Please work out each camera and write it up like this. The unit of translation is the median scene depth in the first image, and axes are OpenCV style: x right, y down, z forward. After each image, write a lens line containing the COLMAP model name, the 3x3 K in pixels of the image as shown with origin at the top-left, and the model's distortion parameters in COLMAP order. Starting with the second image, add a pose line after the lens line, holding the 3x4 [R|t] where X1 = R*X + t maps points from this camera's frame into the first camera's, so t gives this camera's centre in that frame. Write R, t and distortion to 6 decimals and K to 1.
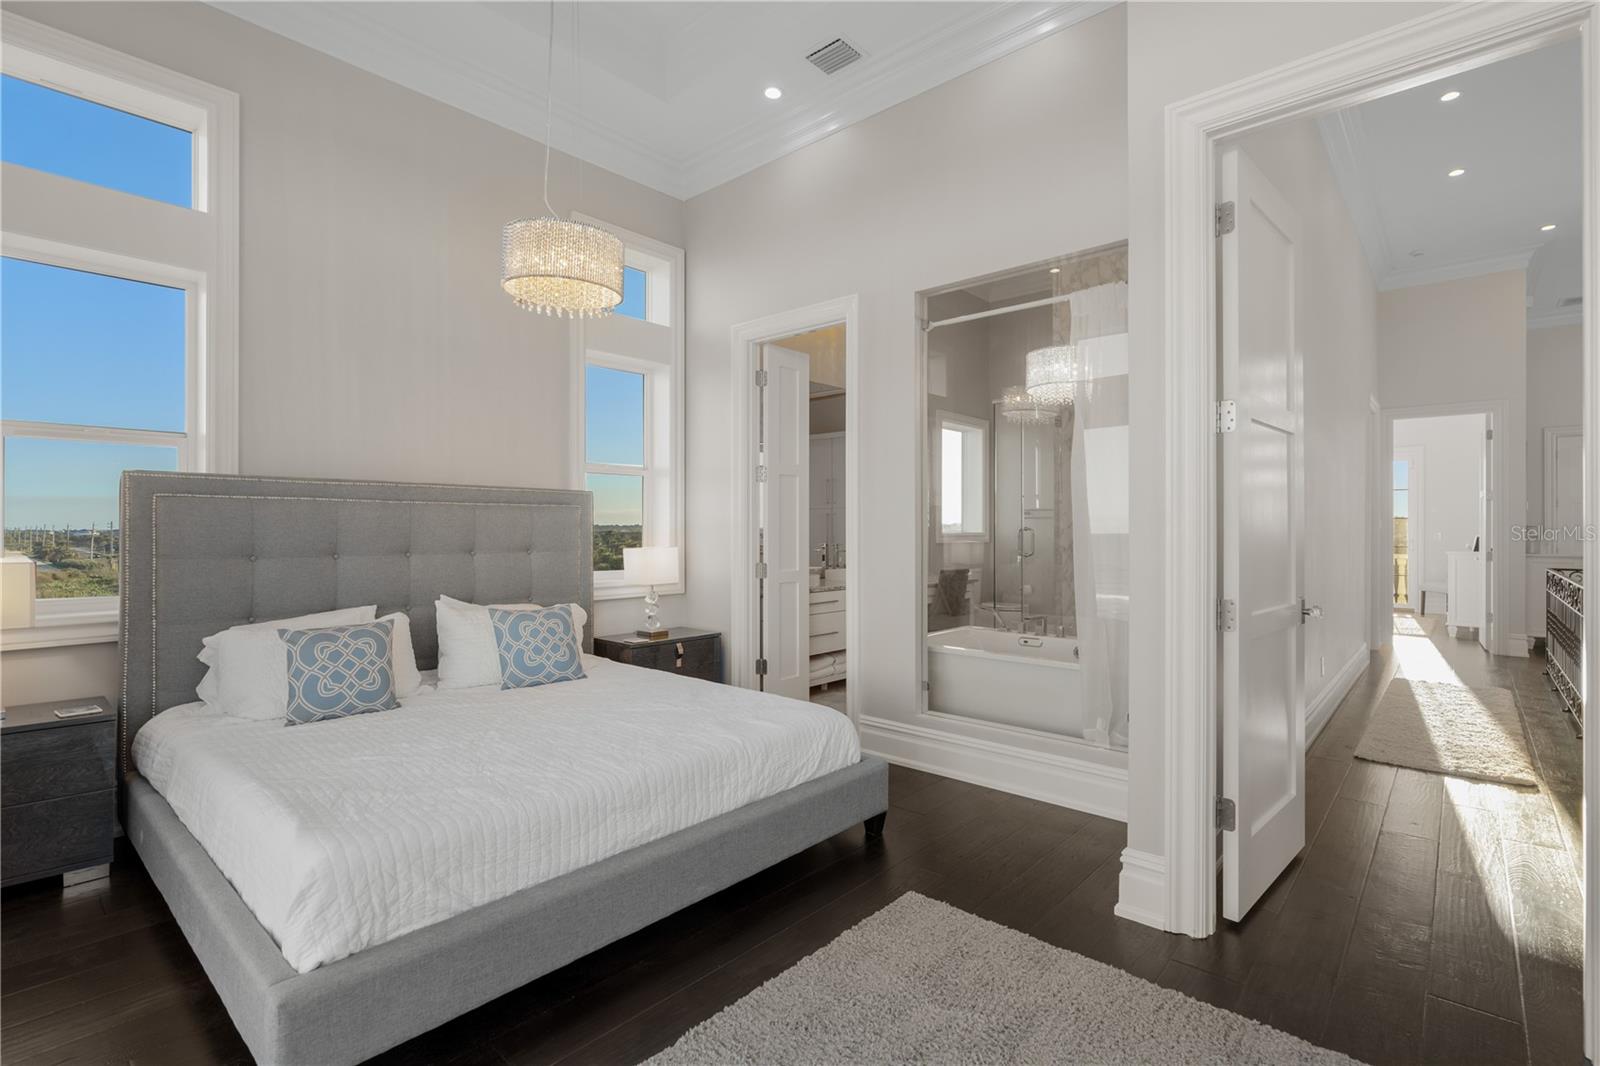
lens RADIAL K [[819.7, 0, 800.0], [0, 819.7, 533.0], [0, 0, 1]] dist [0.022577, 0.000060]
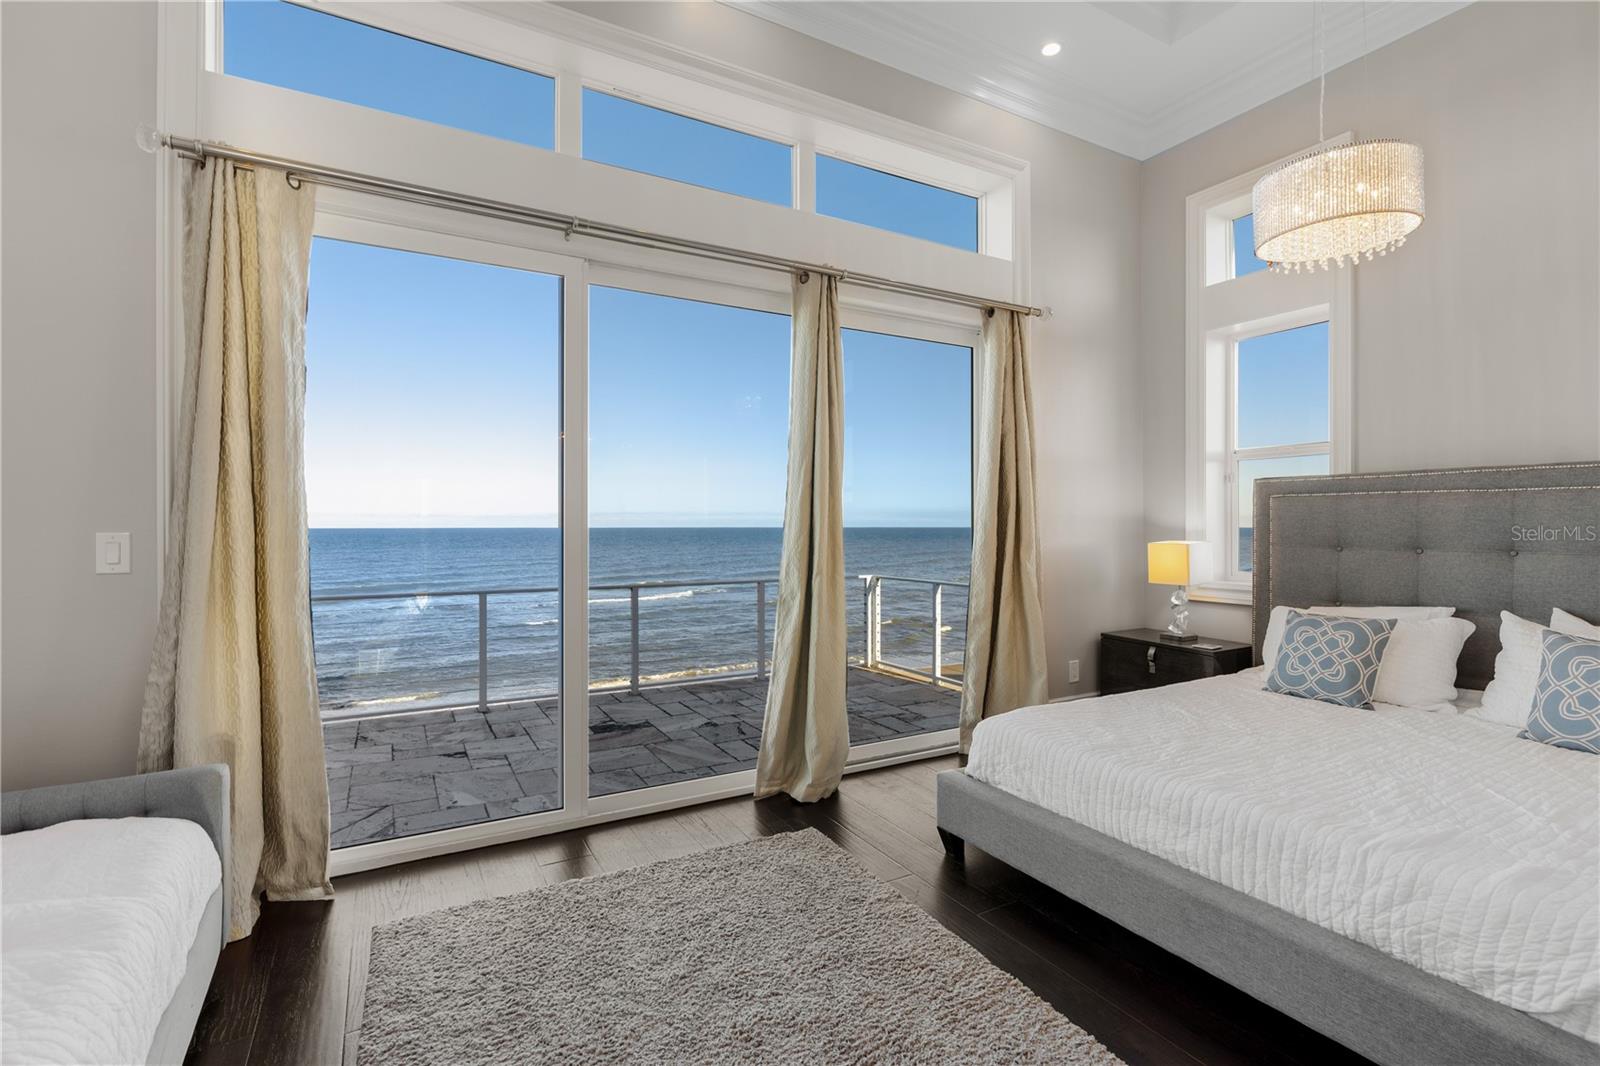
lens RADIAL K [[819.7, 0, 800.0], [0, 819.7, 533.0], [0, 0, 1]] dist [0.022577, 0.000060]
pose [[-0.376139, 0.013902, -0.926459, 0.674409], [0.000110, 0.999888, 0.014959, -0.007768], [0.926563, 0.005525, -0.376099, 0.779366]]
